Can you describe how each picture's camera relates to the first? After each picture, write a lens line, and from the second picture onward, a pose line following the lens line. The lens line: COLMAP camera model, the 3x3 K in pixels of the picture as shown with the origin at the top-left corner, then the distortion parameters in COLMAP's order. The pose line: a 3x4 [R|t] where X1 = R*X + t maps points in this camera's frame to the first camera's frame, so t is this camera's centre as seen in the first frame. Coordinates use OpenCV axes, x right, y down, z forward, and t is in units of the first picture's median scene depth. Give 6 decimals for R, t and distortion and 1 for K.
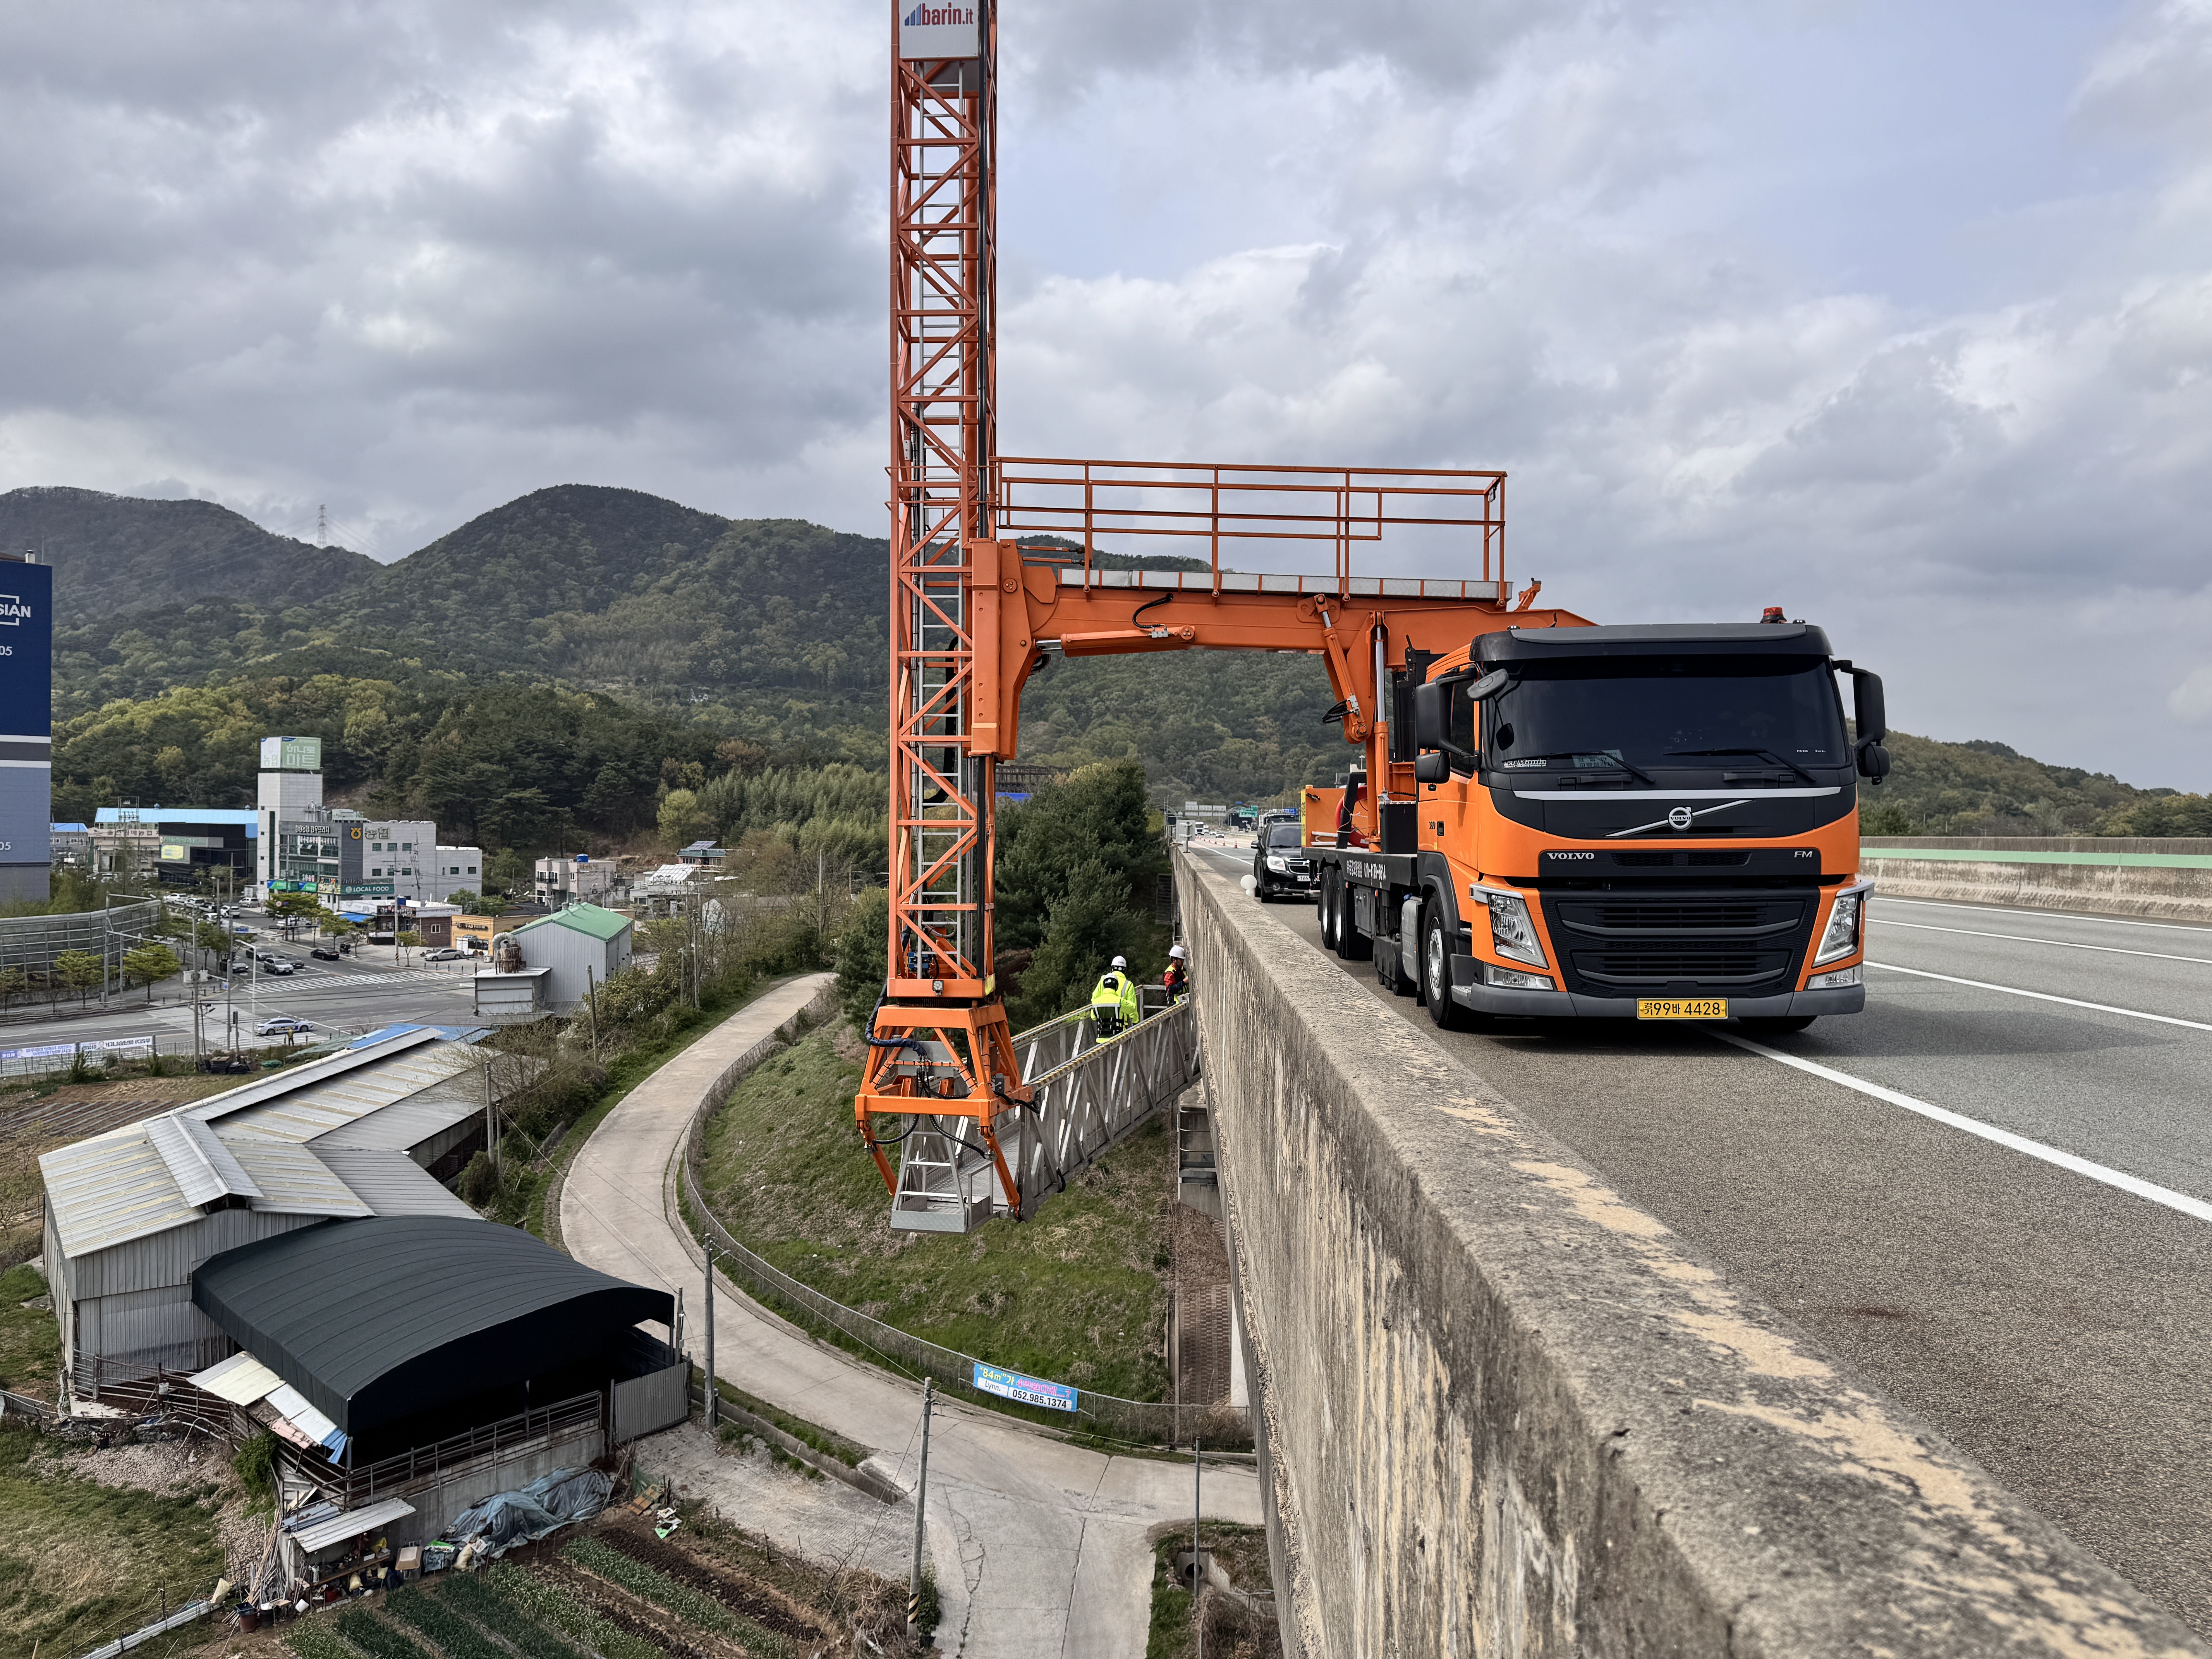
lens RADIAL K [[1520.7, 0, 1104.0], [0, 1520.7, 819.3], [0, 0, 1]] dist [0.041713, -0.050779]
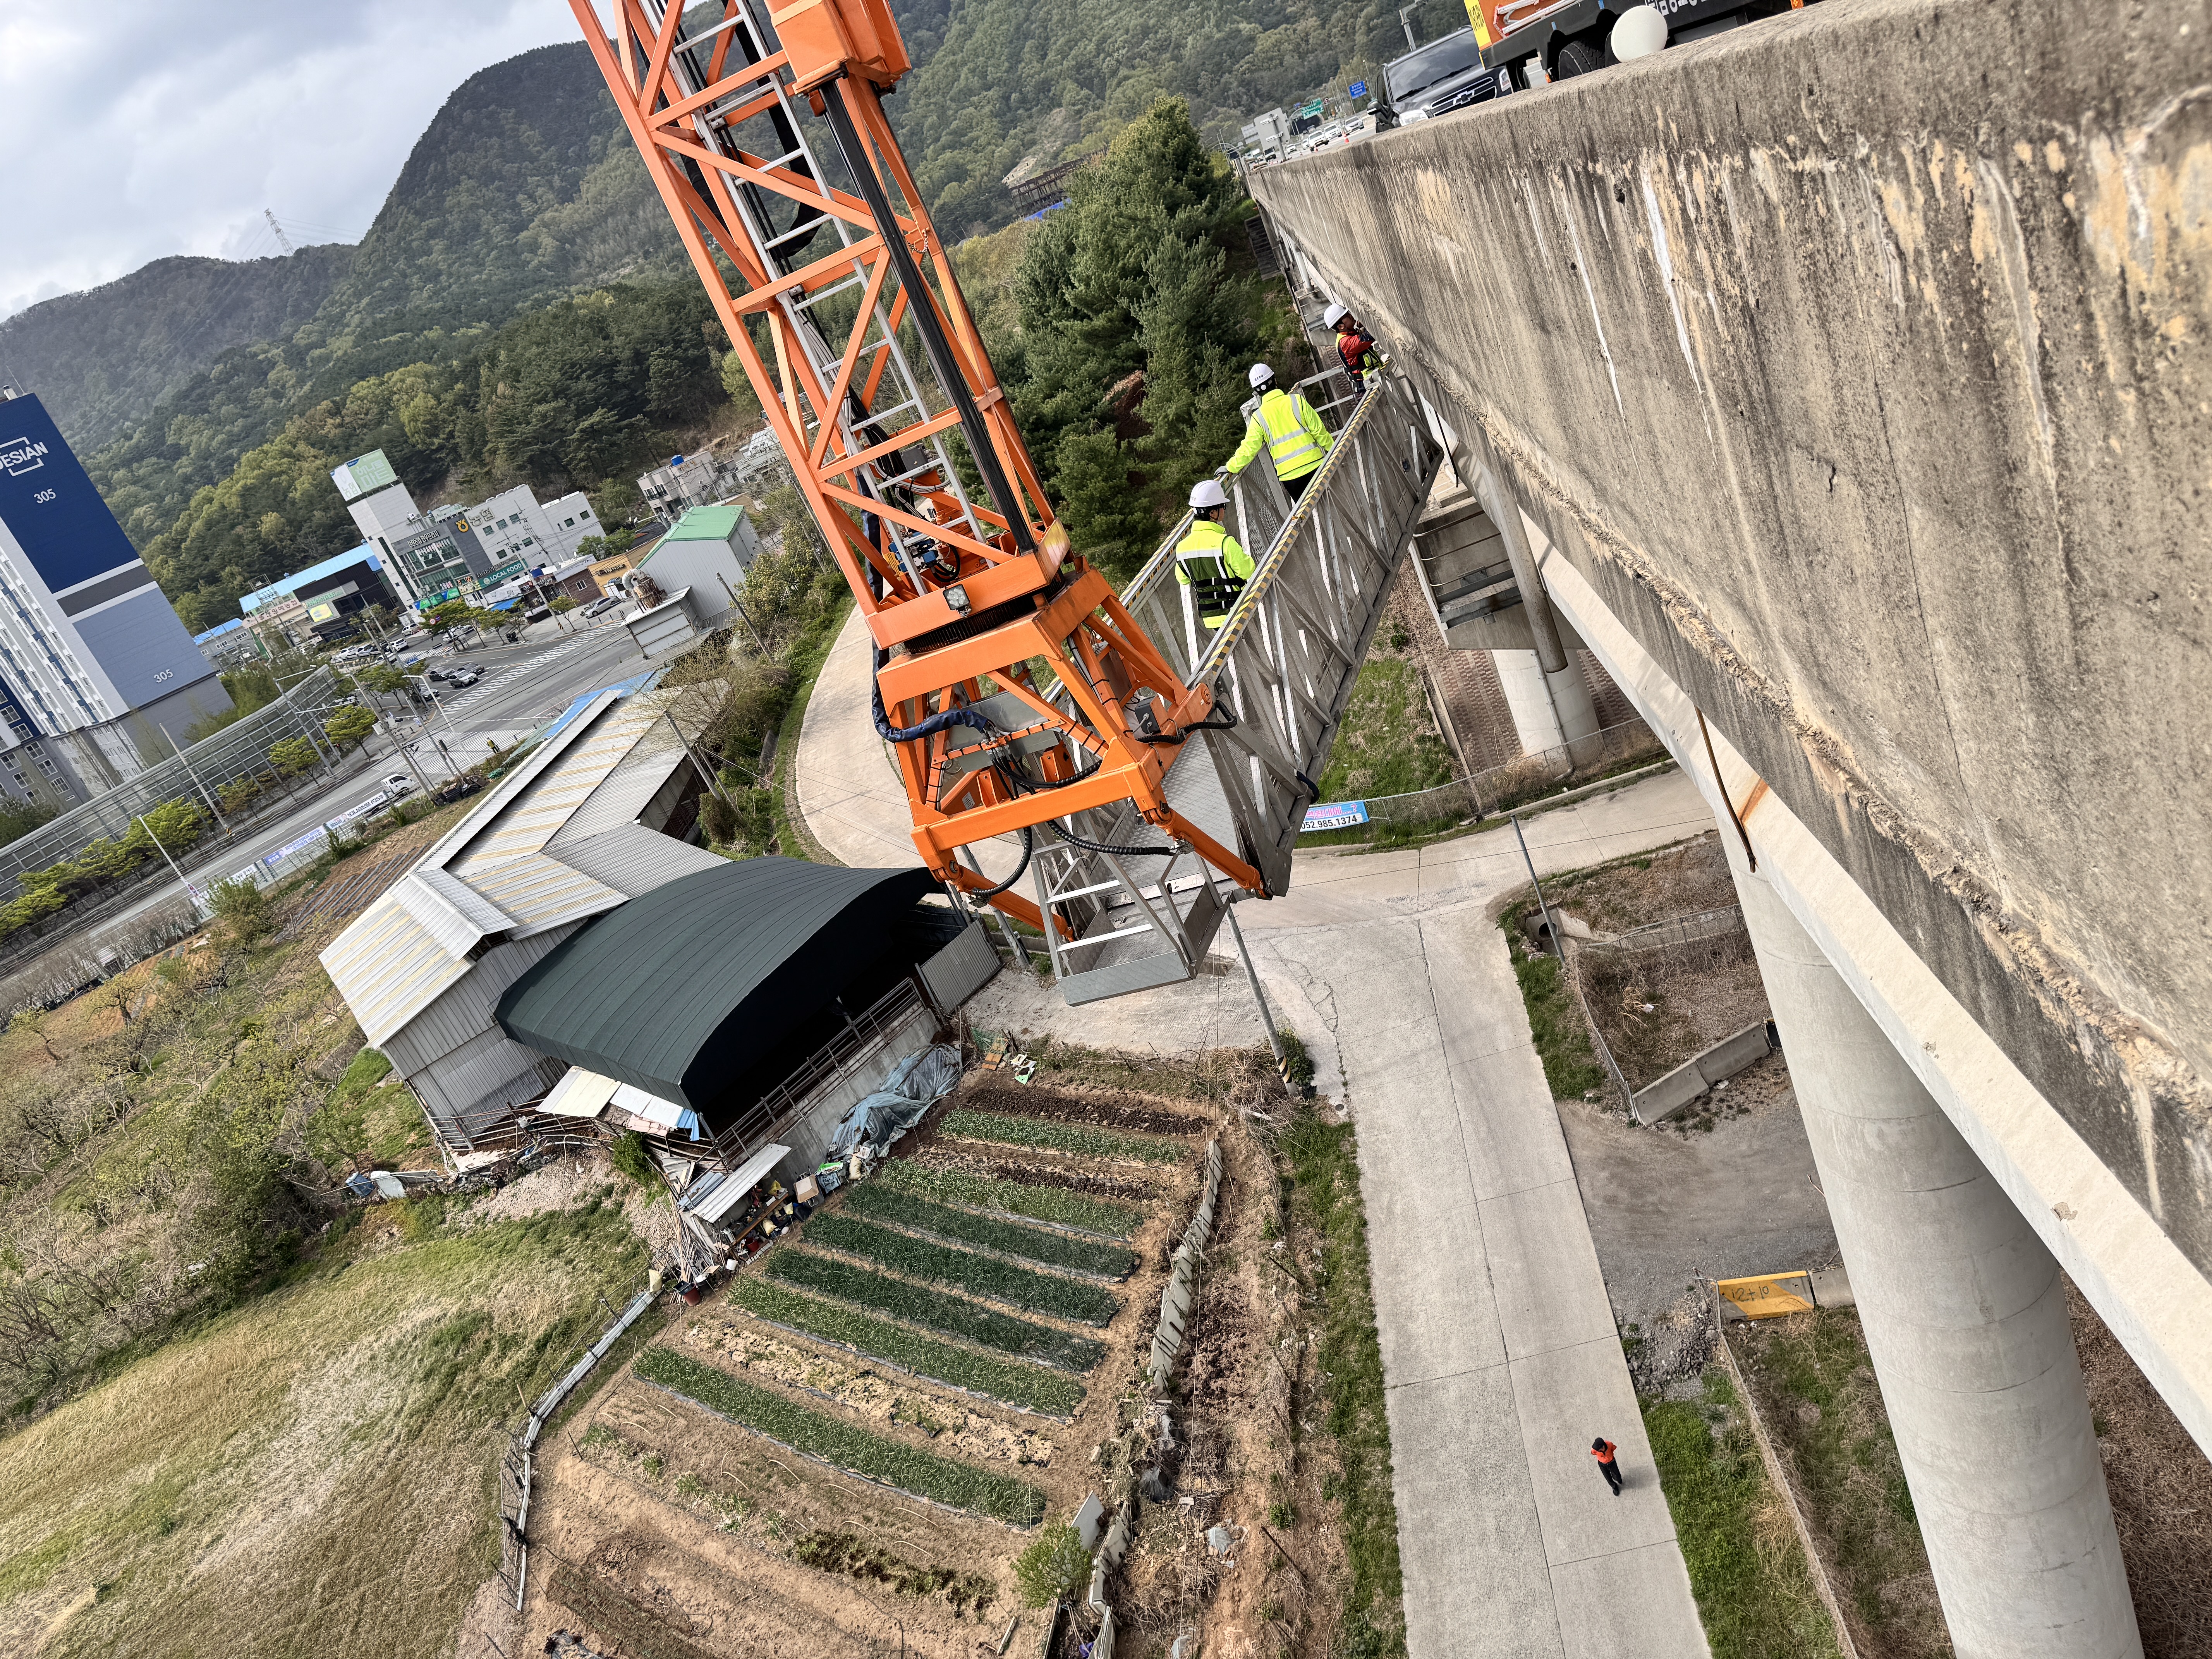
lens RADIAL K [[1520.7, 0, 1109.1], [0, 1520.7, 826.1], [0, 0, 1]] dist [0.041713, -0.050779]
pose [[0.919306, -0.350889, -0.178195, -0.000078], [0.392187, 0.854405, 0.340856, 0.005420], [0.032648, -0.383236, 0.923073, 0.121423]]
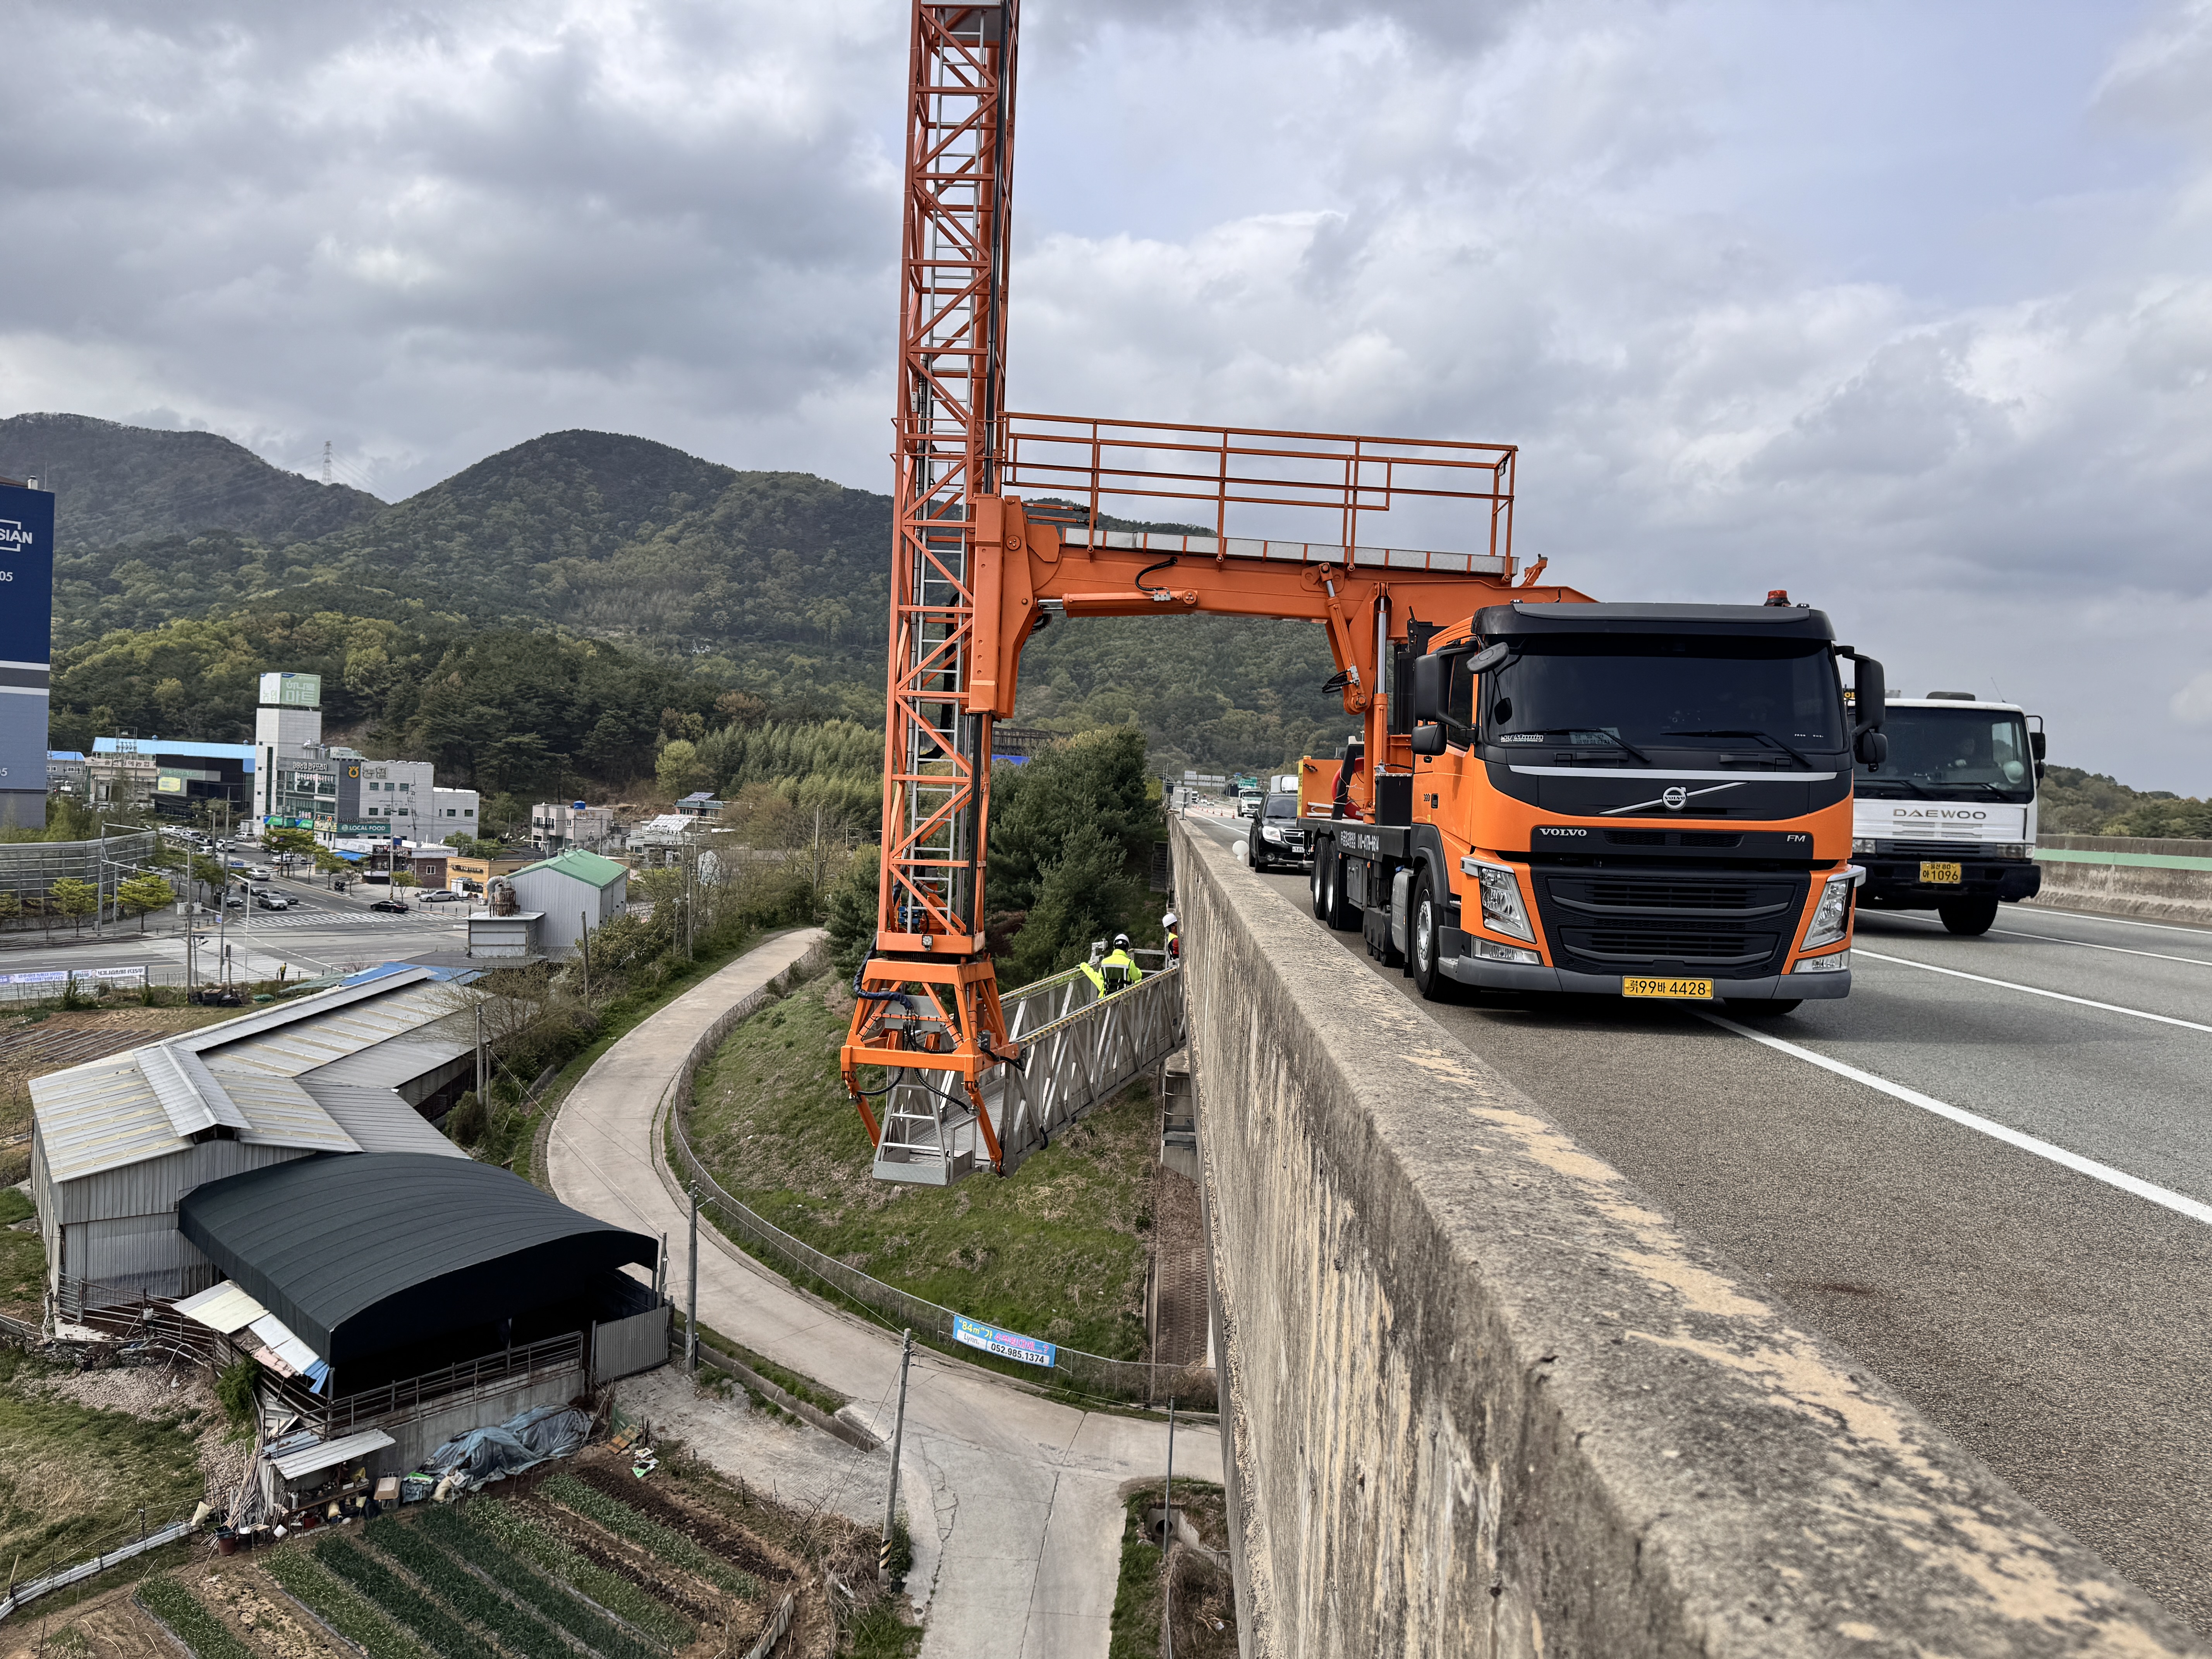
lens RADIAL K [[1520.7, 0, 1103.2], [0, 1520.7, 826.2], [0, 0, 1]] dist [0.041713, -0.050779]
pose [[0.999389, 0.034938, 0.001163, 0.001350], [-0.034956, 0.999024, 0.027015, 0.001481], [-0.000218, -0.027040, 0.999634, 0.000892]]
